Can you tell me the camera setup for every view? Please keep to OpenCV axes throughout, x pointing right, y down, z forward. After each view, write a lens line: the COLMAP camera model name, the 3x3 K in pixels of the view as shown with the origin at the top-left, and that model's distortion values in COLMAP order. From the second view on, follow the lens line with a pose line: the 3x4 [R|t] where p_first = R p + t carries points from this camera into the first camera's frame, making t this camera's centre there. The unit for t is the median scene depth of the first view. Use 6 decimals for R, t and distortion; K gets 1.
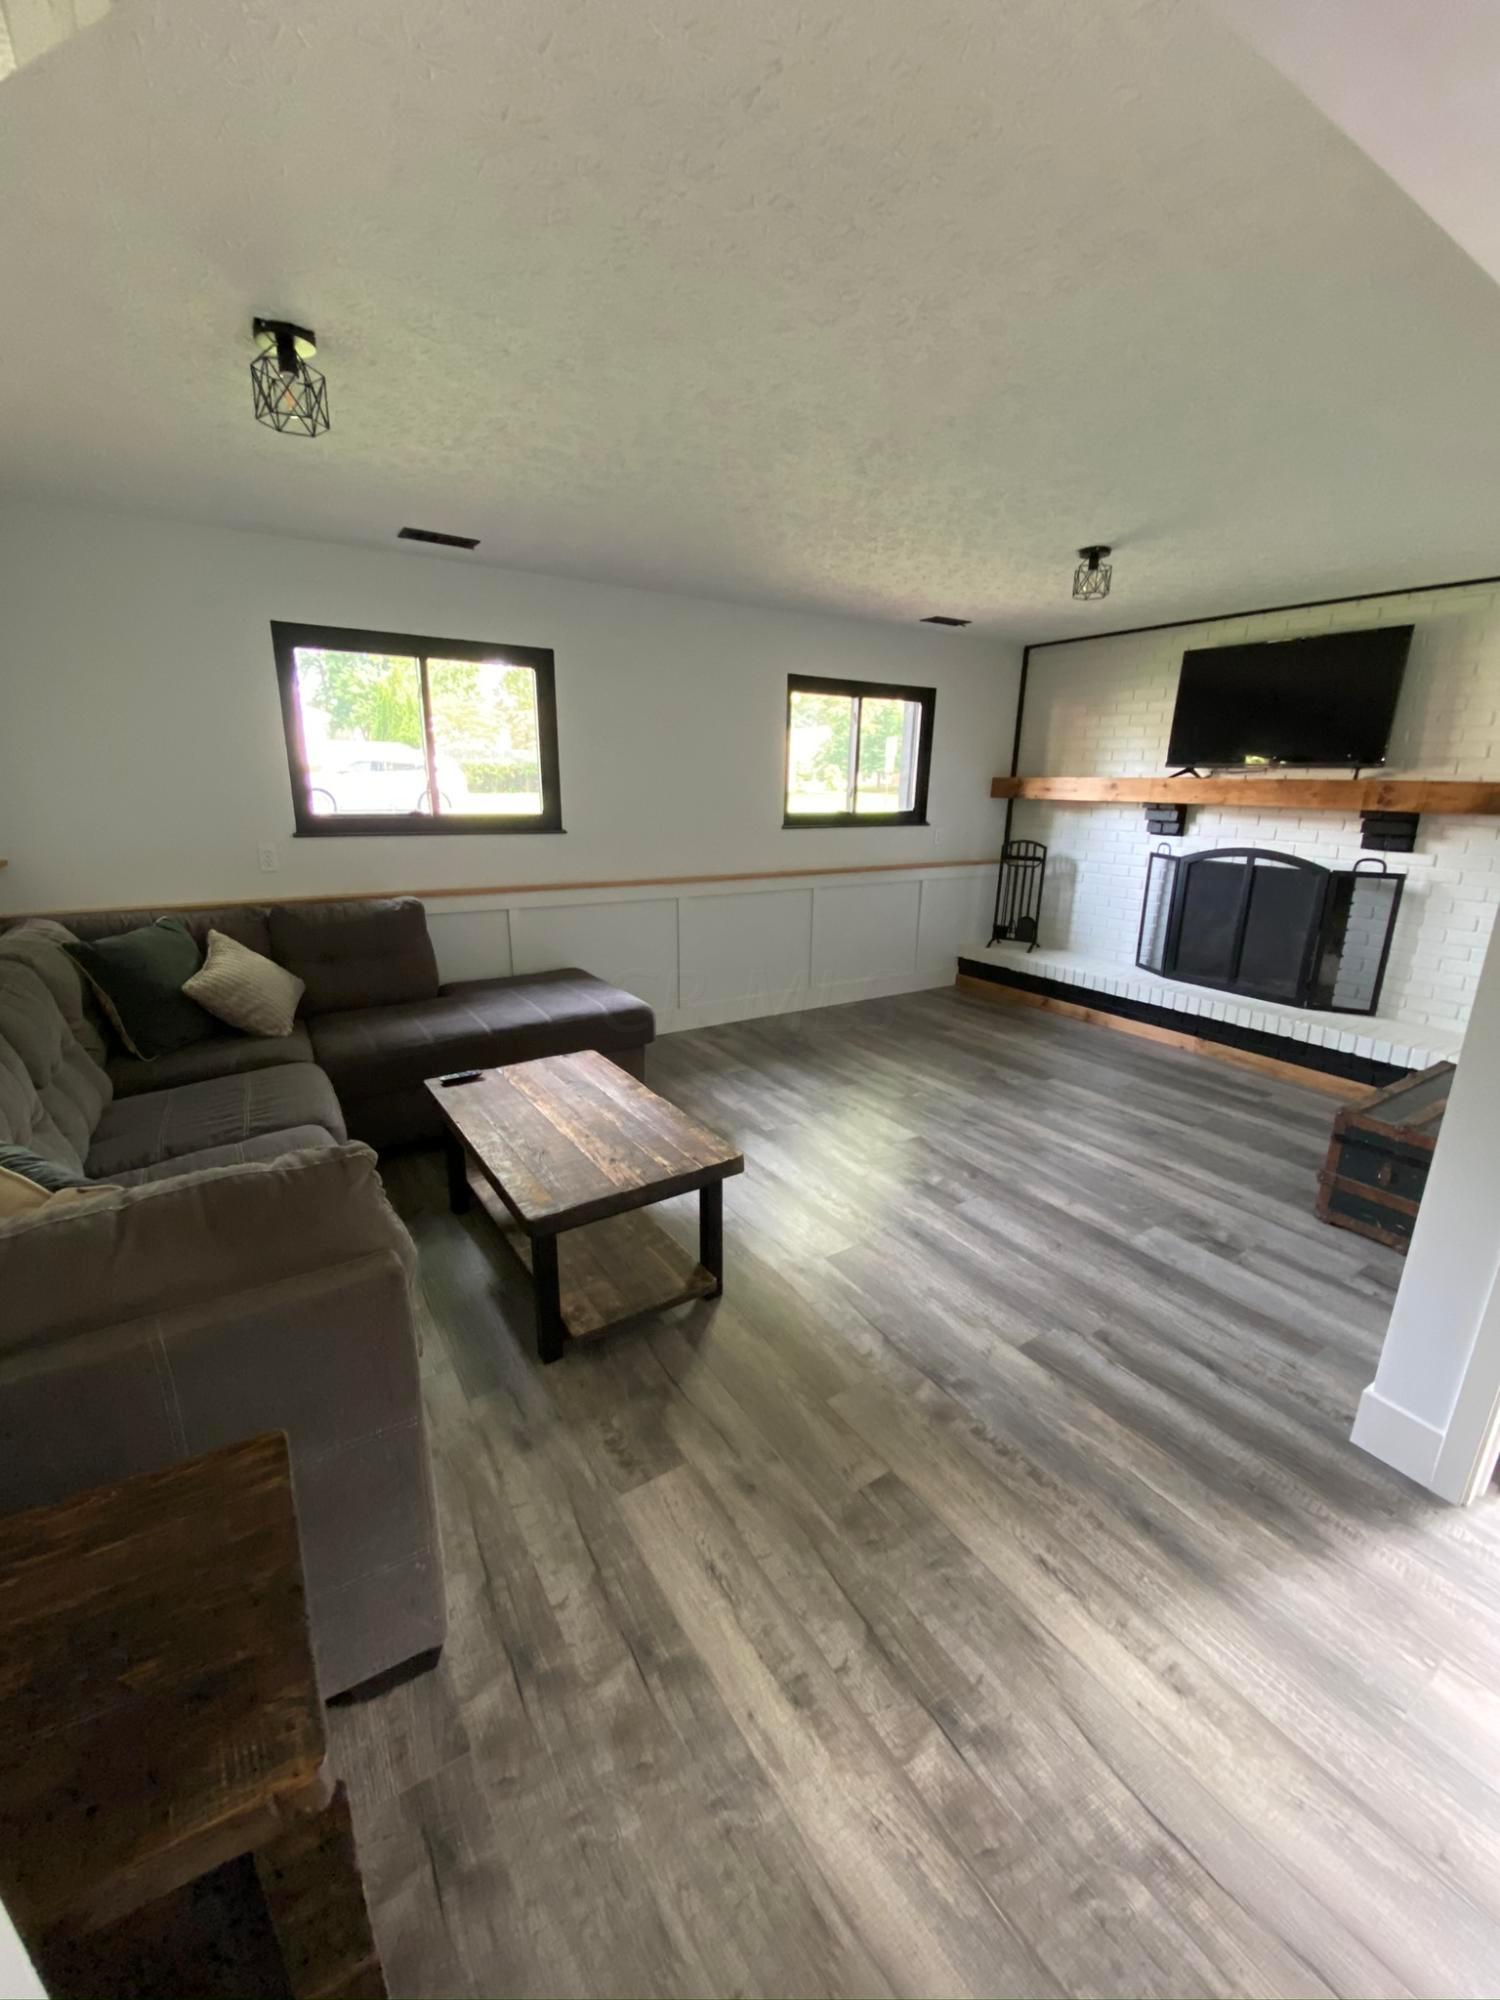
lens RADIAL K [[823.6, 0, 750.0], [0, 823.6, 1000.0], [0, 0, 1]] dist [0.010430, -0.017830]
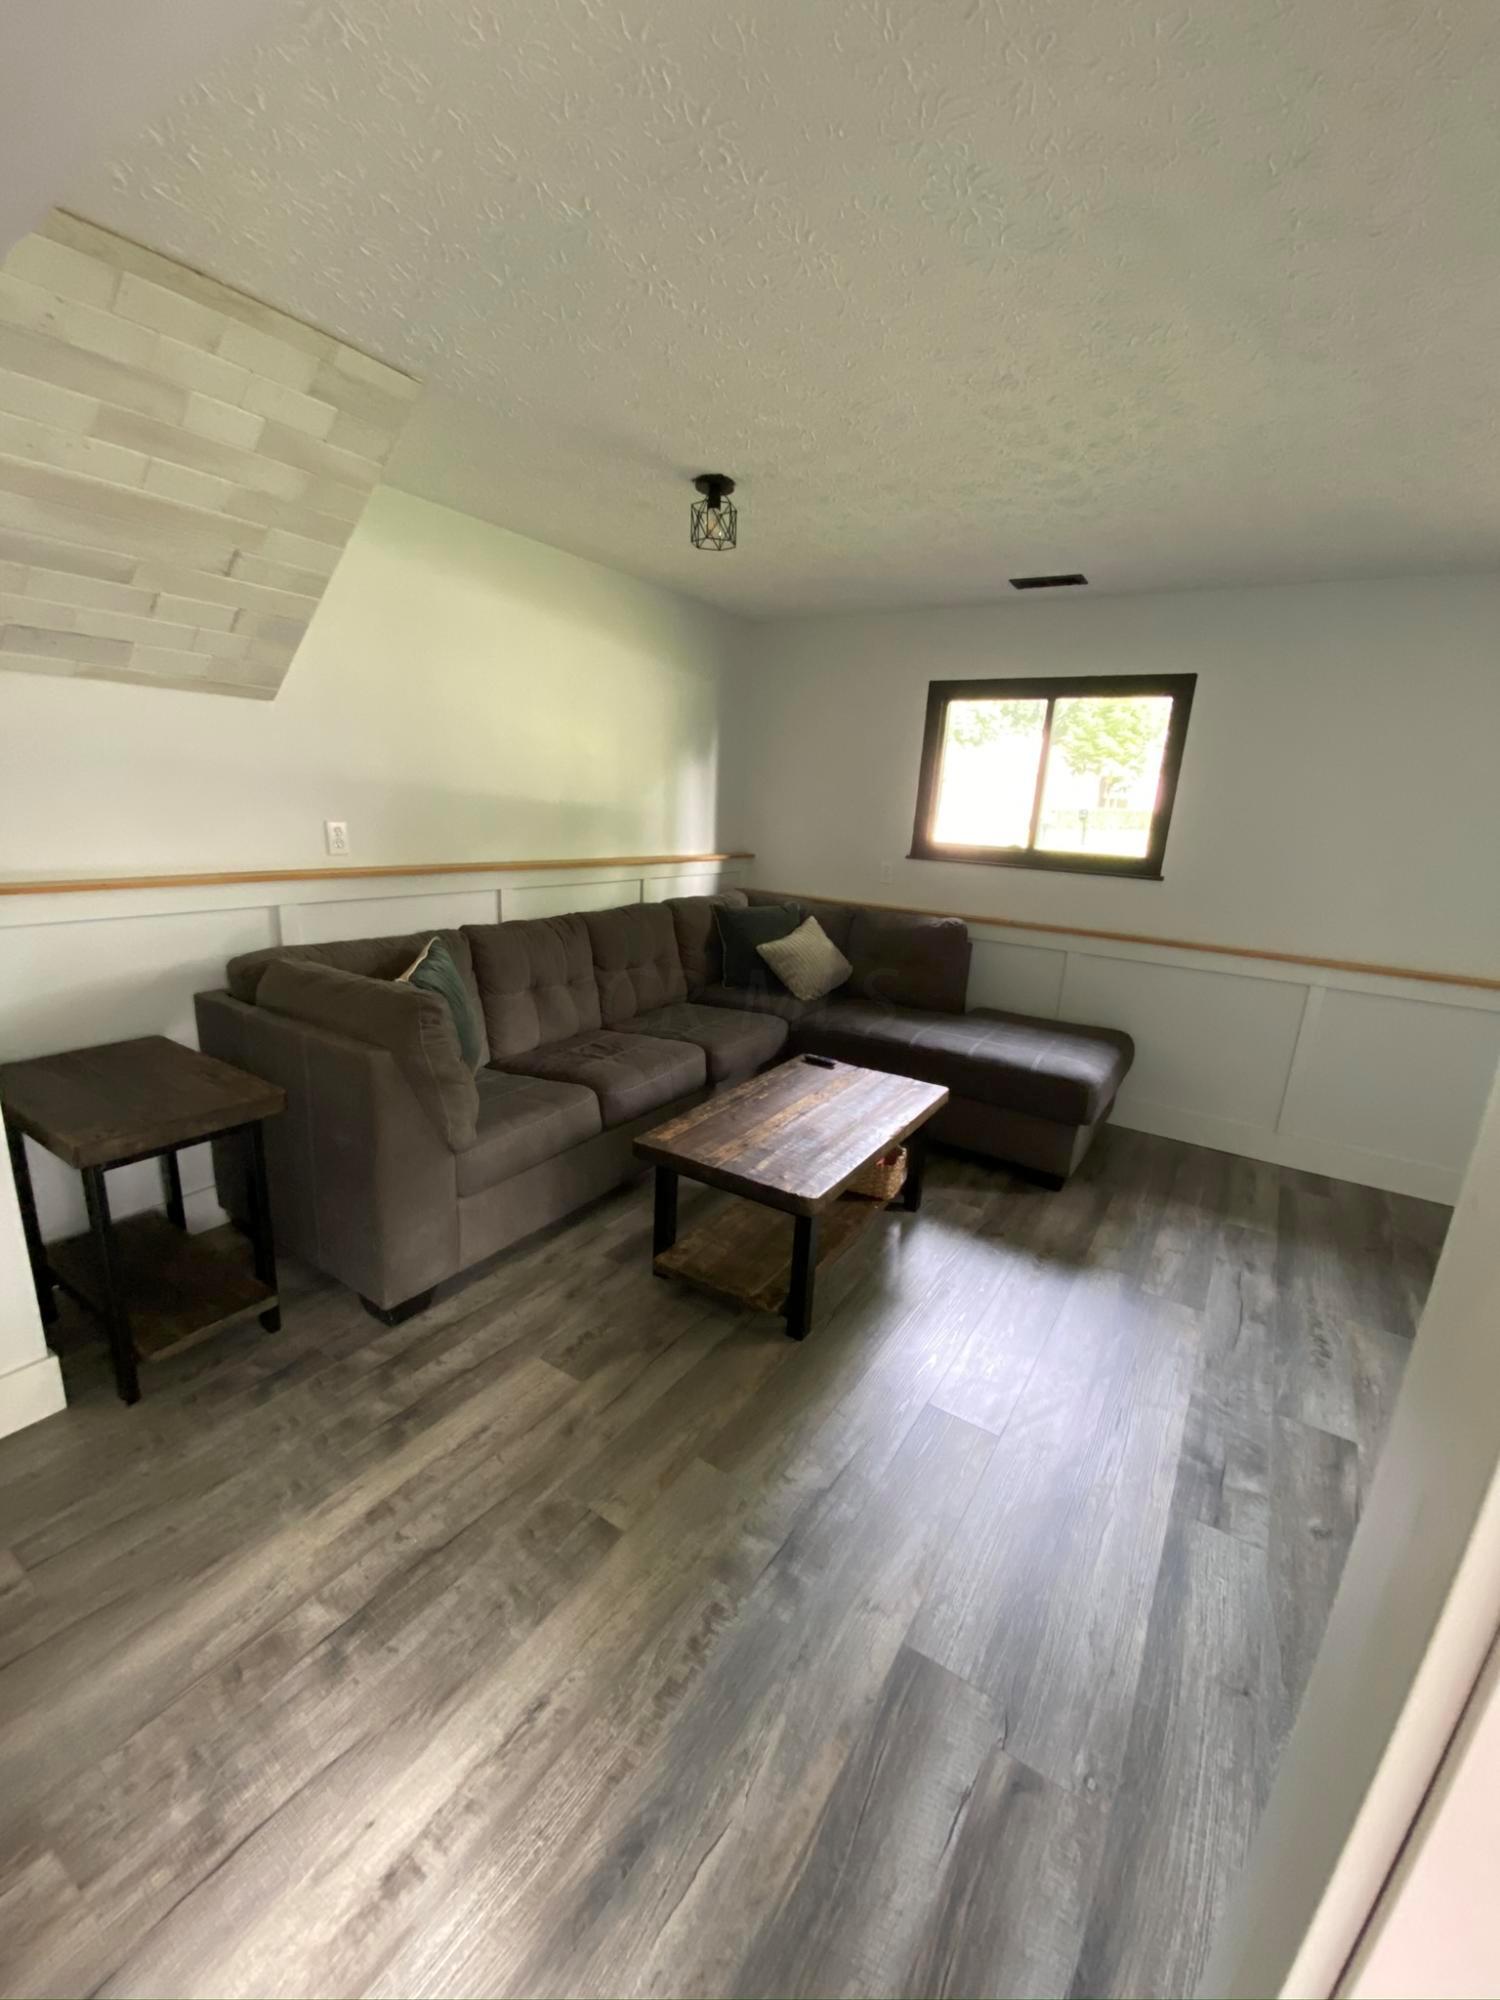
lens RADIAL K [[816.9, 0, 750.0], [0, 816.9, 1000.0], [0, 0, 1]] dist [0.014518, -0.018457]
pose [[0.397546, 0.232089, -0.887745, 0.446002], [-0.286787, 0.950442, 0.120052, -0.071143], [0.871613, 0.206867, 0.444405, 0.294239]]
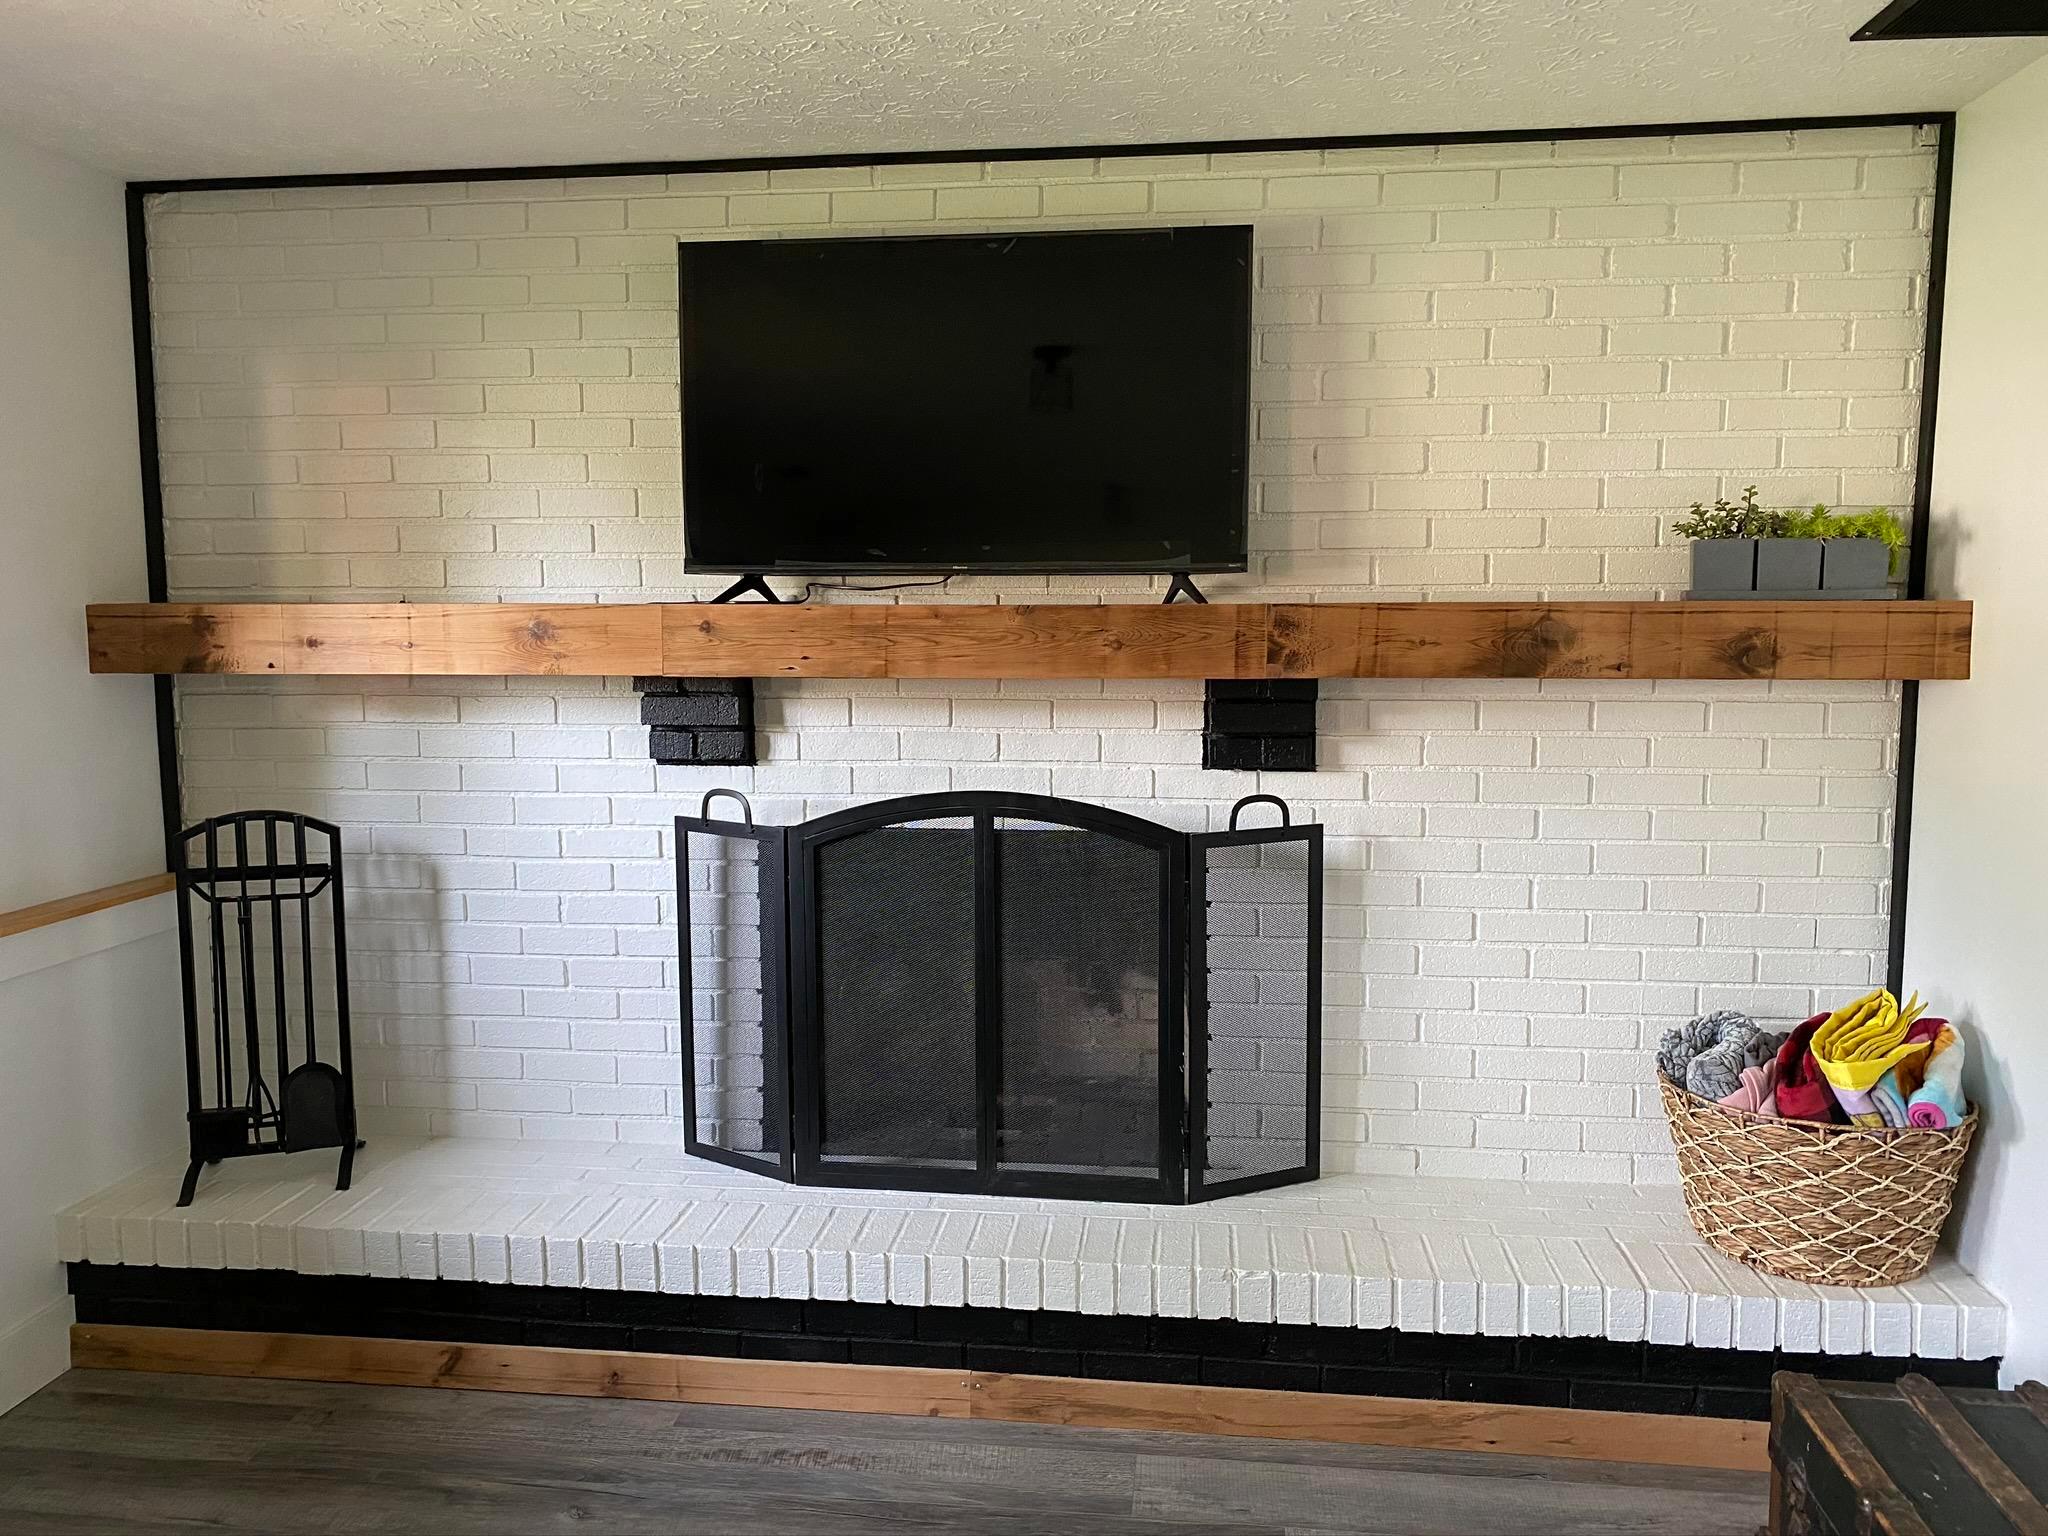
lens RADIAL K [[1567.3, 0, 1024.0], [0, 1567.3, 768.0], [0, 0, 1]] dist [0.011475, 0.003815]
pose [[0.640735, -0.097472, 0.761550, 0.126798], [0.210109, 0.976304, -0.051818, -0.189103], [-0.738453, 0.193210, 0.646032, 0.665013]]
